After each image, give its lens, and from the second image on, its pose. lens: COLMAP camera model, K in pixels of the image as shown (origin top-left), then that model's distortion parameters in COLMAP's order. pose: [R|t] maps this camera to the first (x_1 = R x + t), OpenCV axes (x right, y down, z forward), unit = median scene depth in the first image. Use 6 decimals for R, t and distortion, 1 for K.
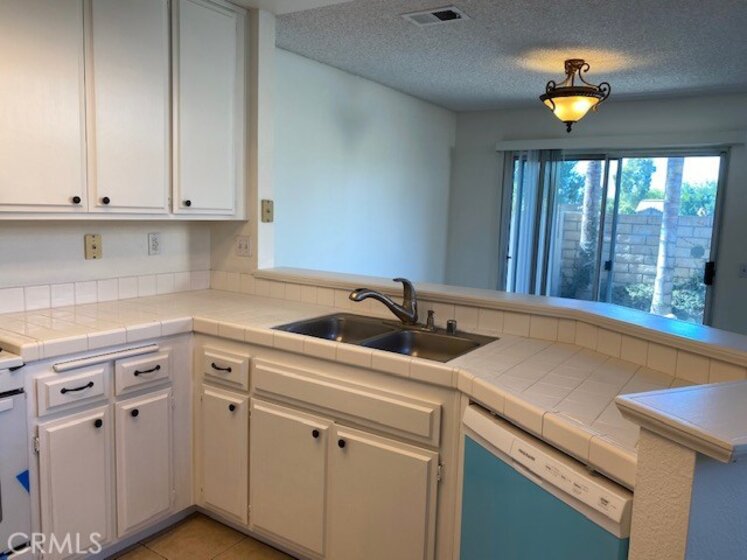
lens RADIAL K [[573.8, 0, 376.9], [0, 573.8, 275.8], [0, 0, 1]] dist [0.103981, -0.190305]
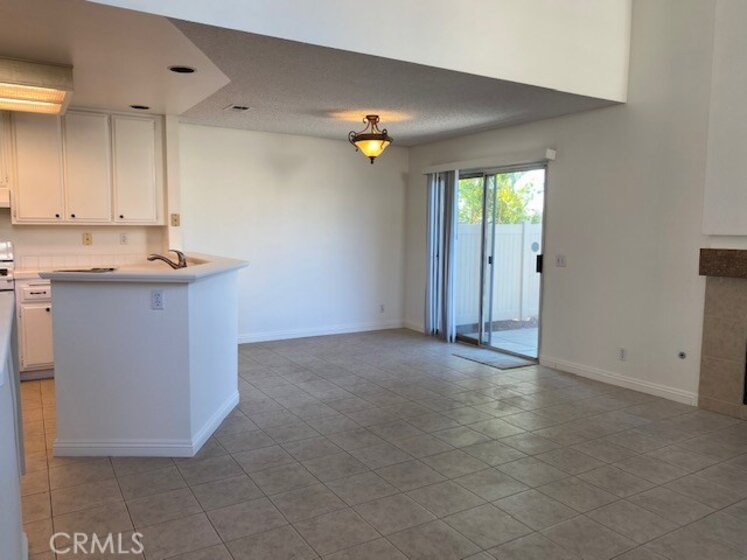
lens RADIAL K [[573.8, 0, 376.9], [0, 573.8, 275.8], [0, 0, 1]] dist [0.103981, -0.190305]
pose [[0.905704, 0.010284, -0.423786, 1.159539], [-0.027286, 0.999047, -0.034071, 0.108544], [0.423032, 0.042422, 0.905121, -0.382528]]
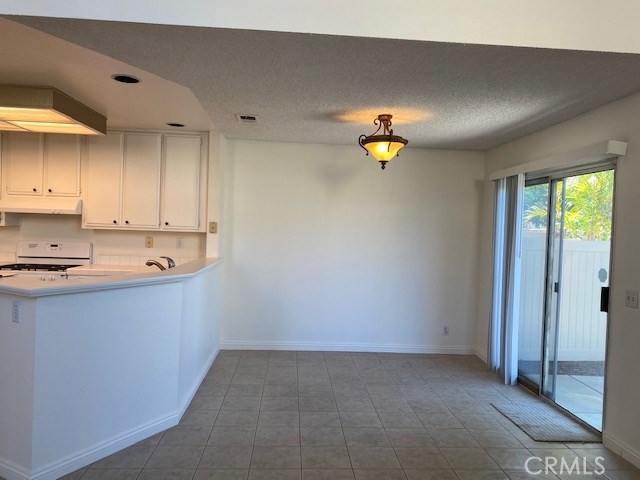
lens RADIAL K [[491.6, 0, 322.9], [0, 491.6, 236.4], [0, 0, 1]] dist [0.103981, -0.190305]
pose [[0.609172, 0.002424, -0.793035, 1.354717], [-0.106264, 0.991227, -0.078598, 0.008475], [0.785886, 0.132151, 0.604085, 0.285255]]
